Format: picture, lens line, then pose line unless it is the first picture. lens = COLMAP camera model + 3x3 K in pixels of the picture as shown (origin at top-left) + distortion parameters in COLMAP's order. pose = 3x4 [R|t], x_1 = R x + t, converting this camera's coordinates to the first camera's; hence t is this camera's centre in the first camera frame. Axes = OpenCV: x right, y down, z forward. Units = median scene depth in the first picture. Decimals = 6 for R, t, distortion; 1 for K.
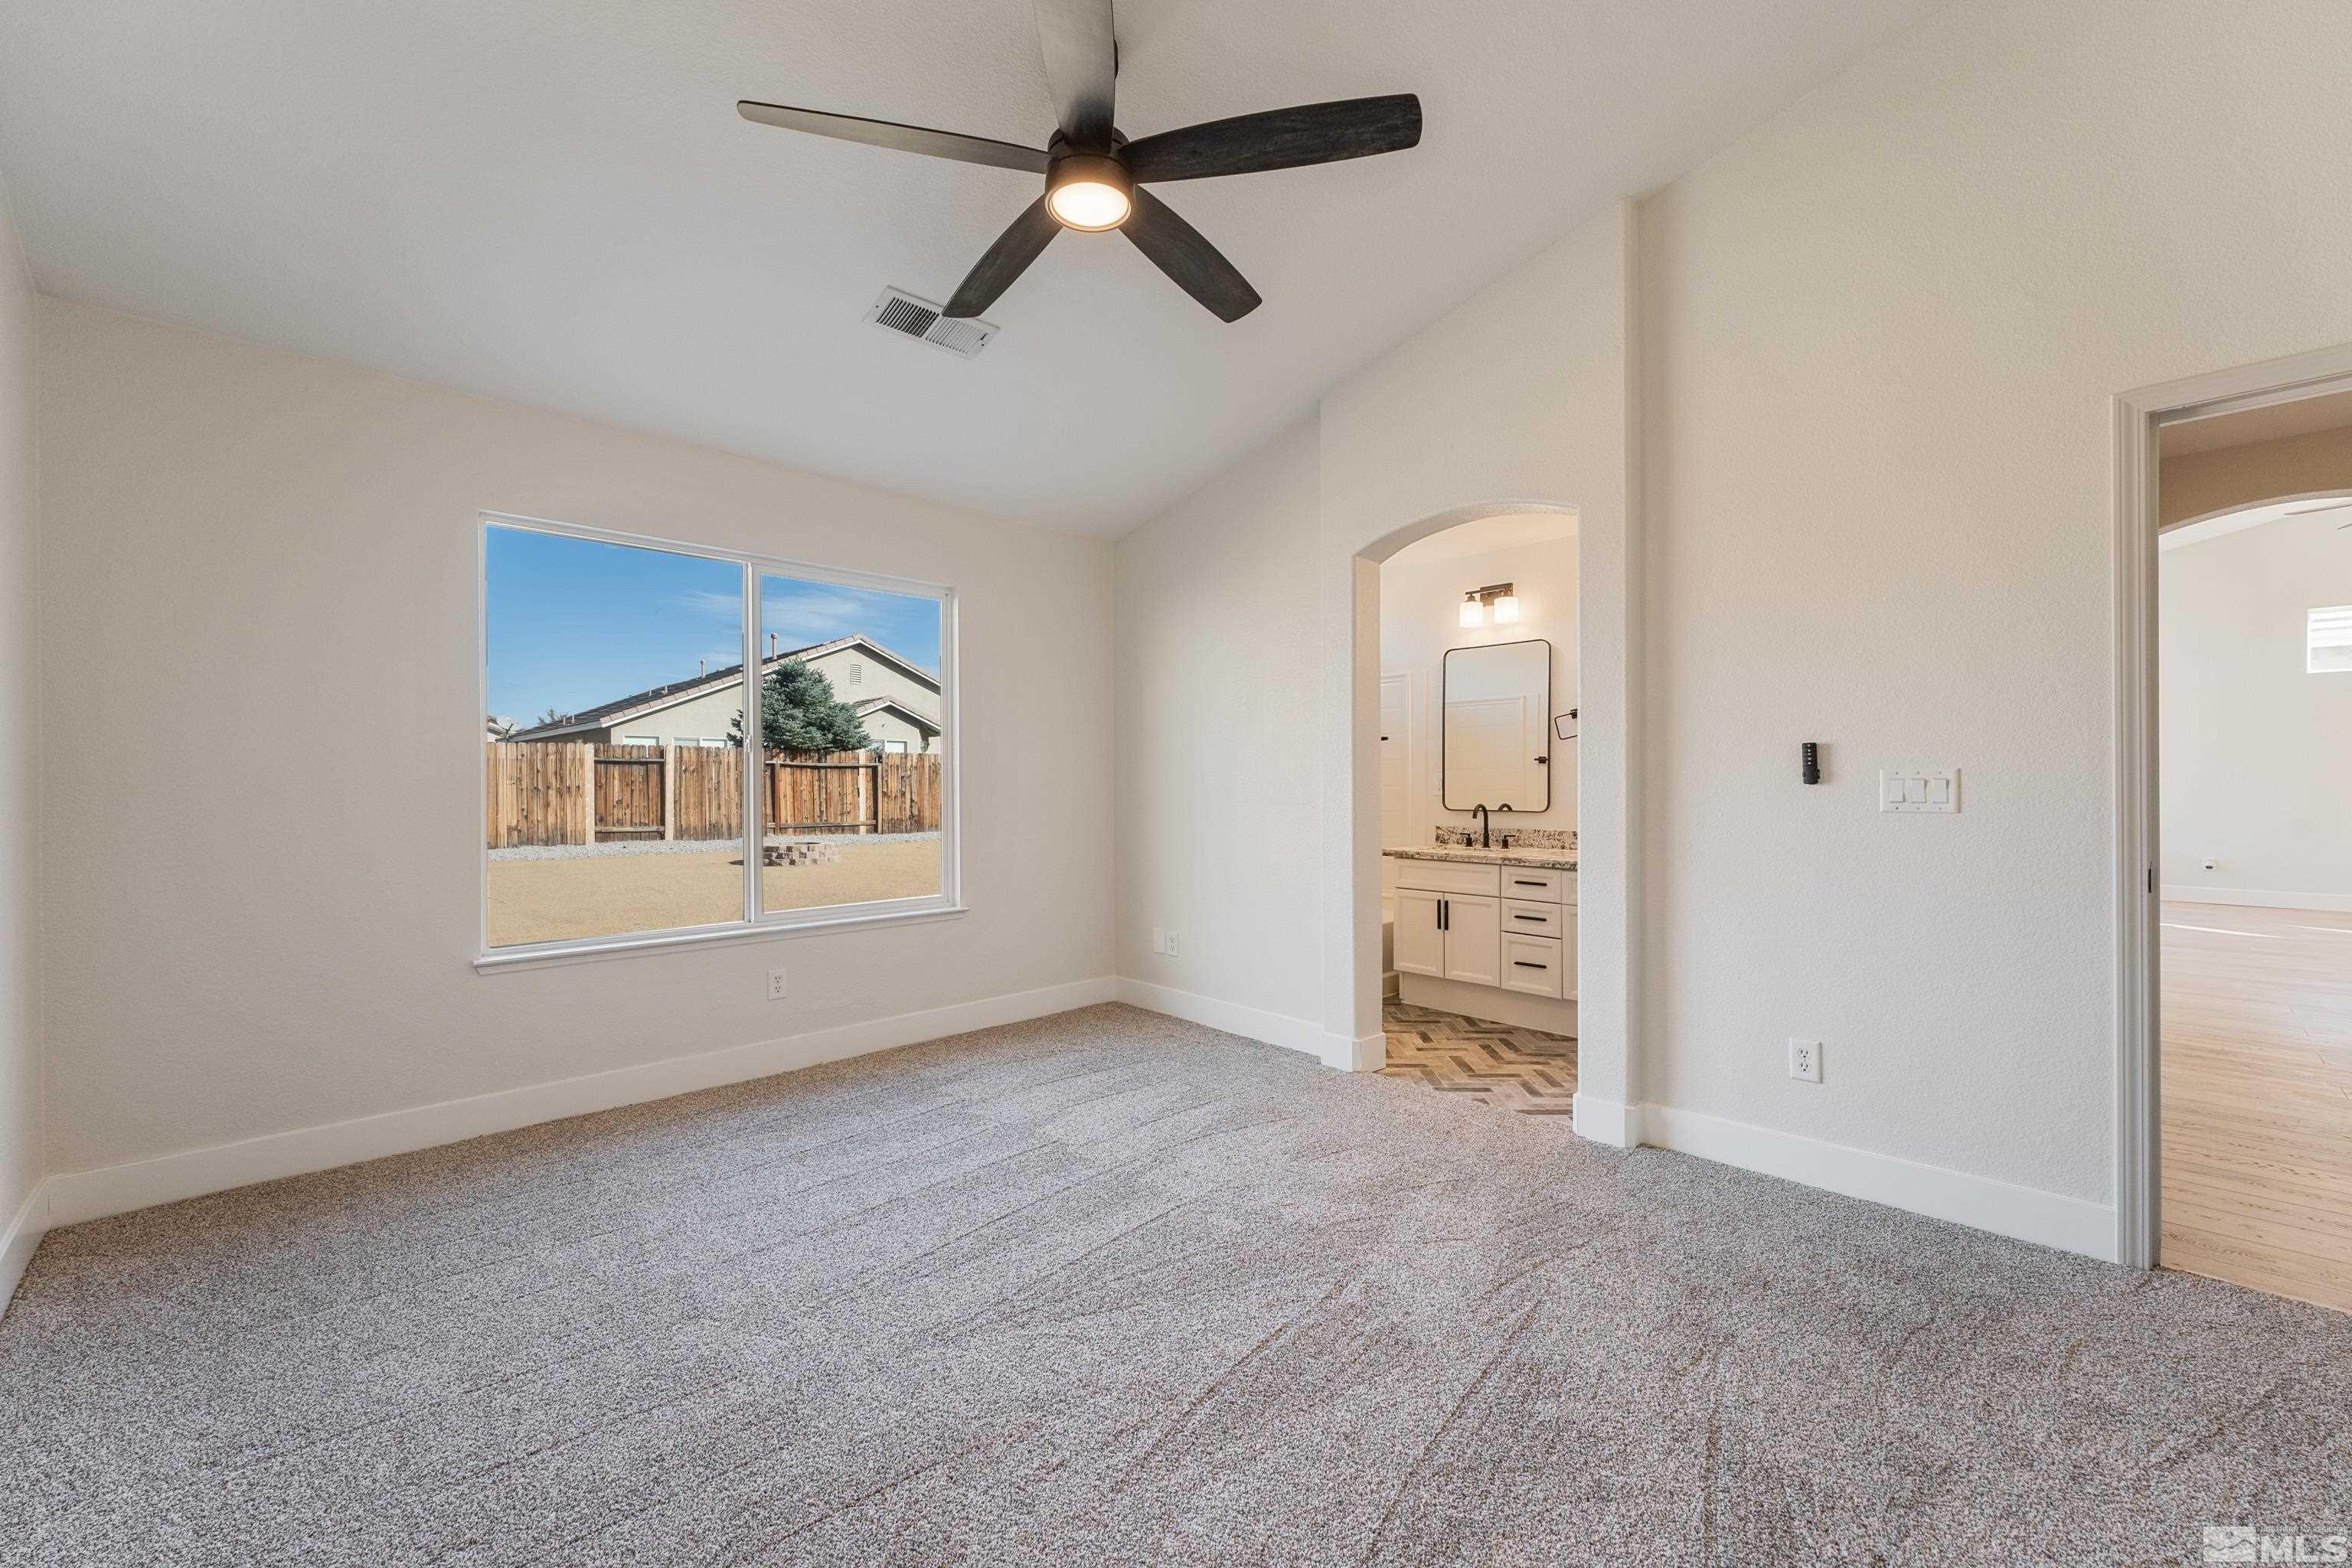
lens RADIAL K [[932.7, 0, 1175.3], [0, 932.7, 783.2], [0, 0, 1]] dist [-0.000099, -0.000214]
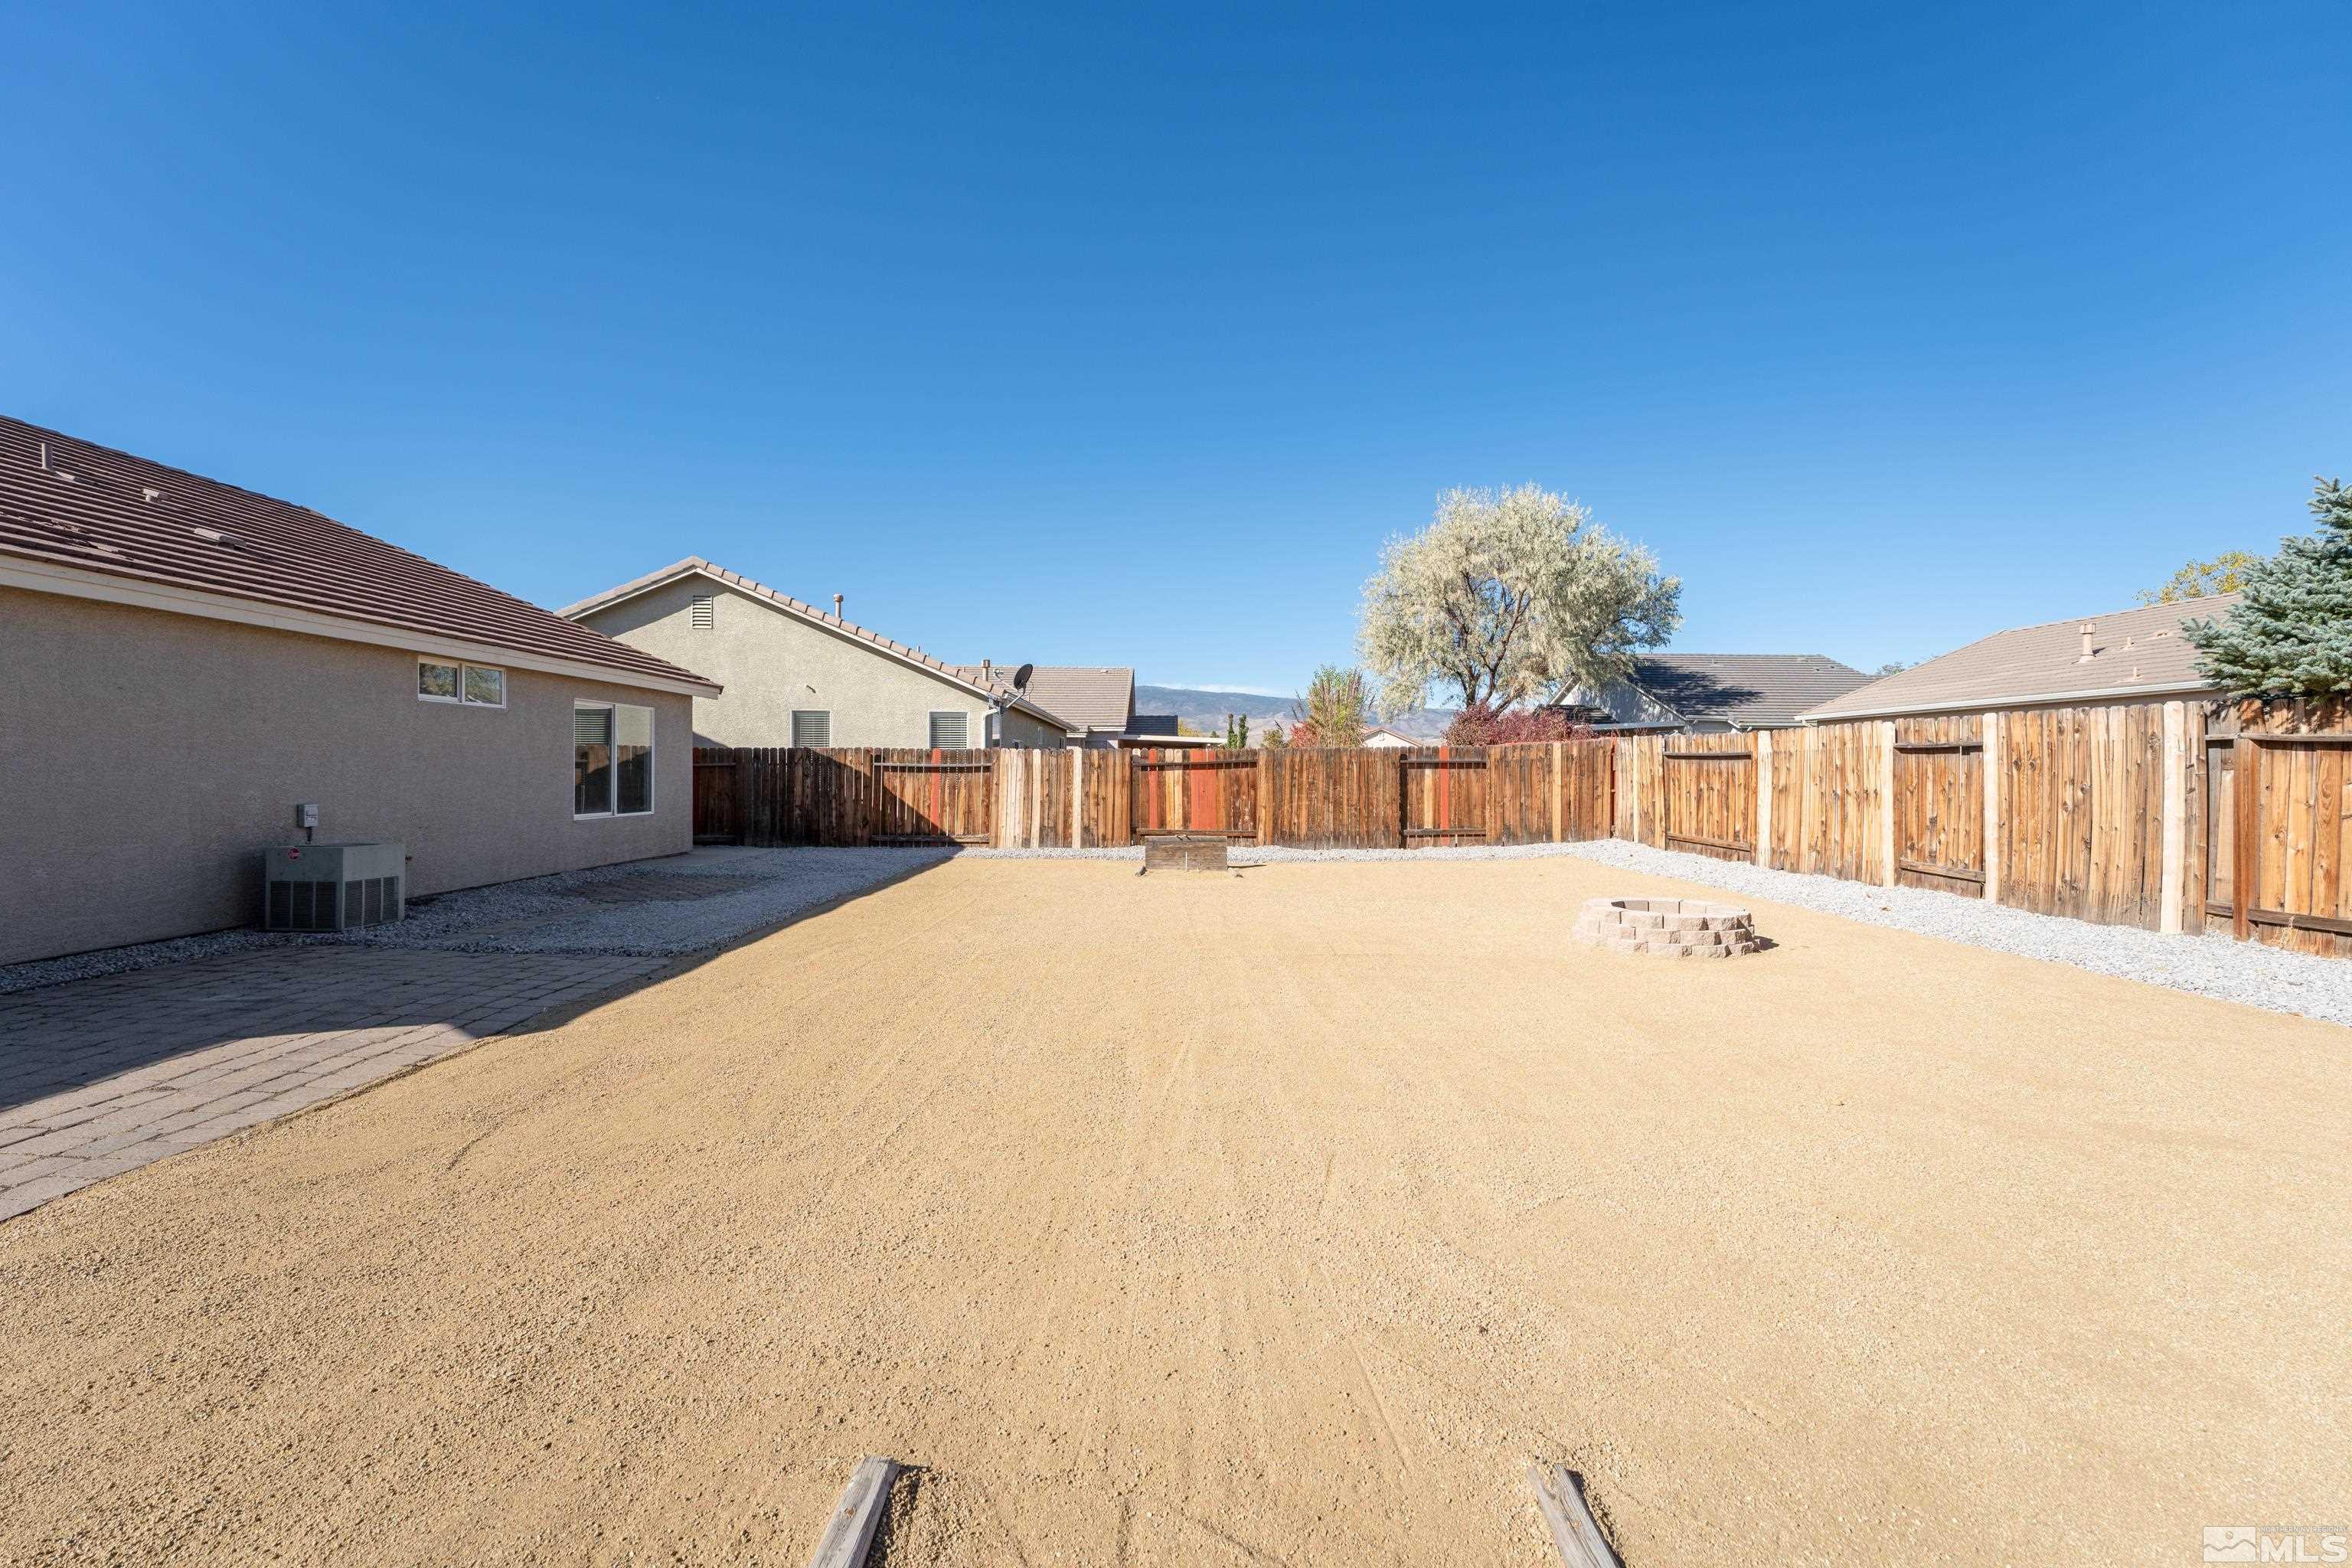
lens RADIAL K [[937.3, 0, 1177.5], [0, 937.3, 794.2], [0, 0, 1]] dist [0.000582, -0.000194]
pose [[-0.693984, 0.013119, -0.719871, 0.134245], [-0.009217, 0.999590, 0.027101, -0.006643], [0.719932, 0.025443, -0.693578, 1.090436]]
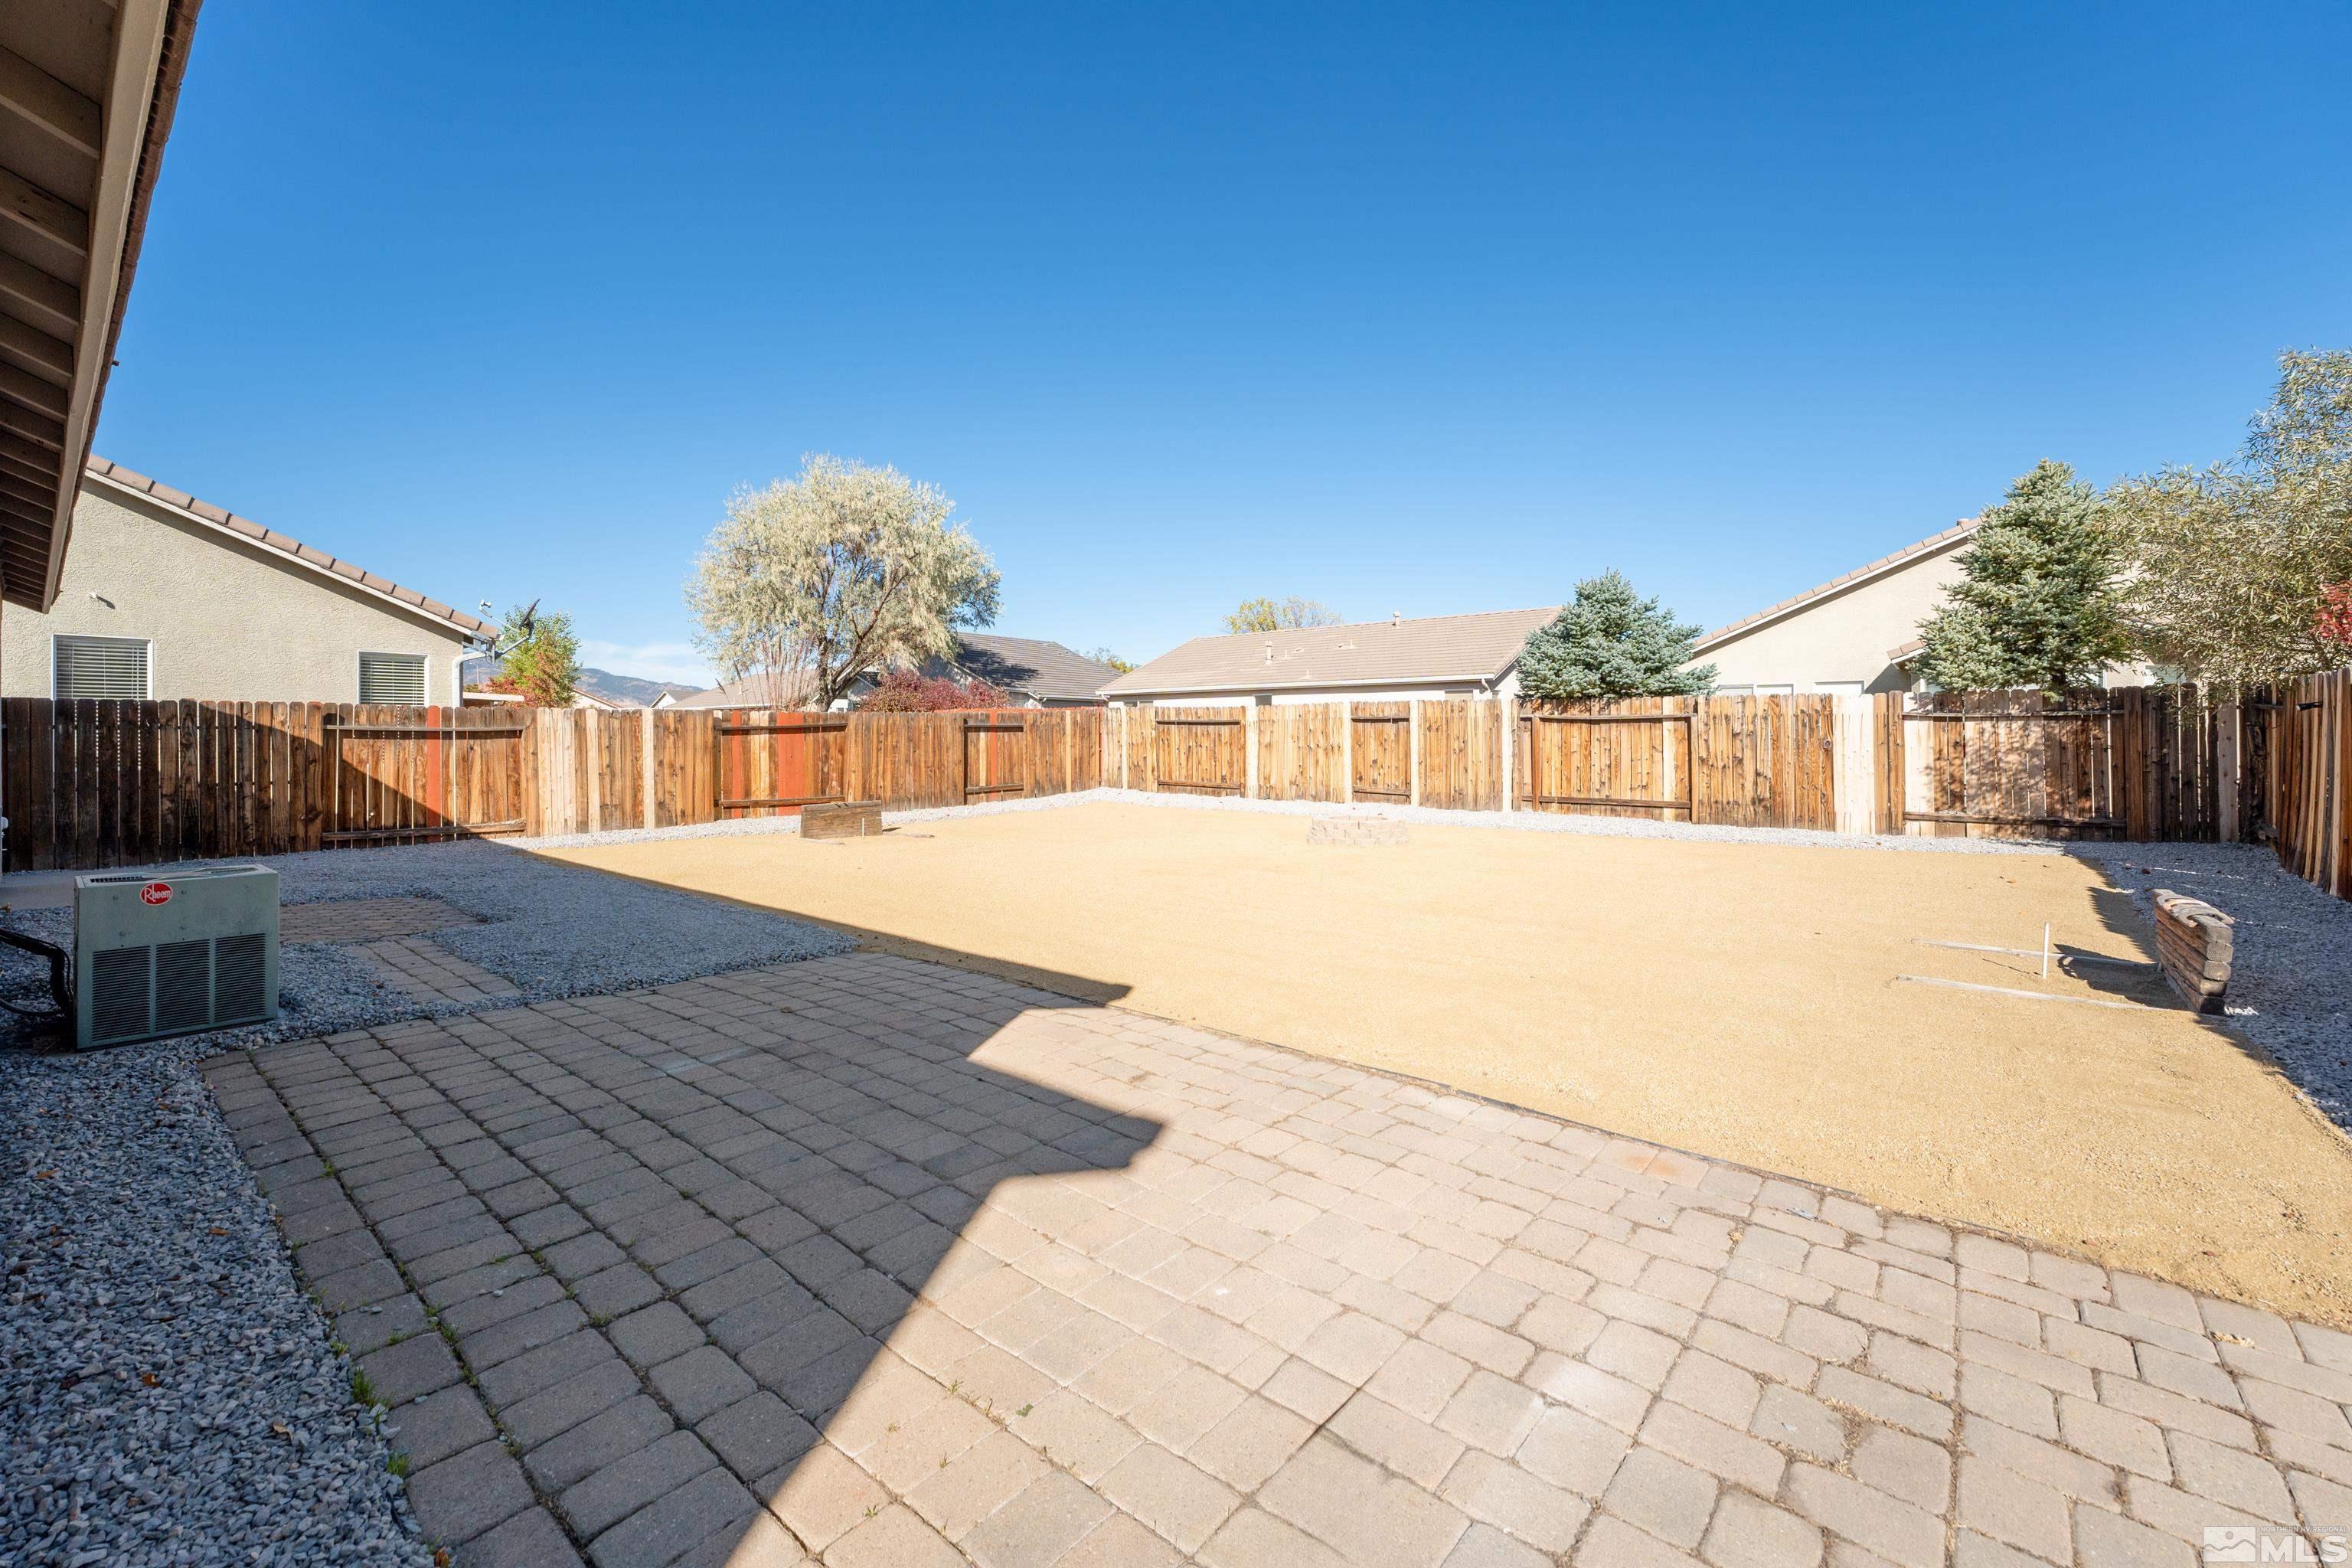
lens RADIAL K [[960.6, 0, 1172.7], [0, 960.6, 743.4], [0, 0, 1]] dist [0.000954, -0.000069]
pose [[0.100656, 0.006032, -0.994903, 0.380554], [-0.003866, 0.999976, 0.005672, -0.003232], [0.994914, 0.003275, 0.100677, 0.709205]]
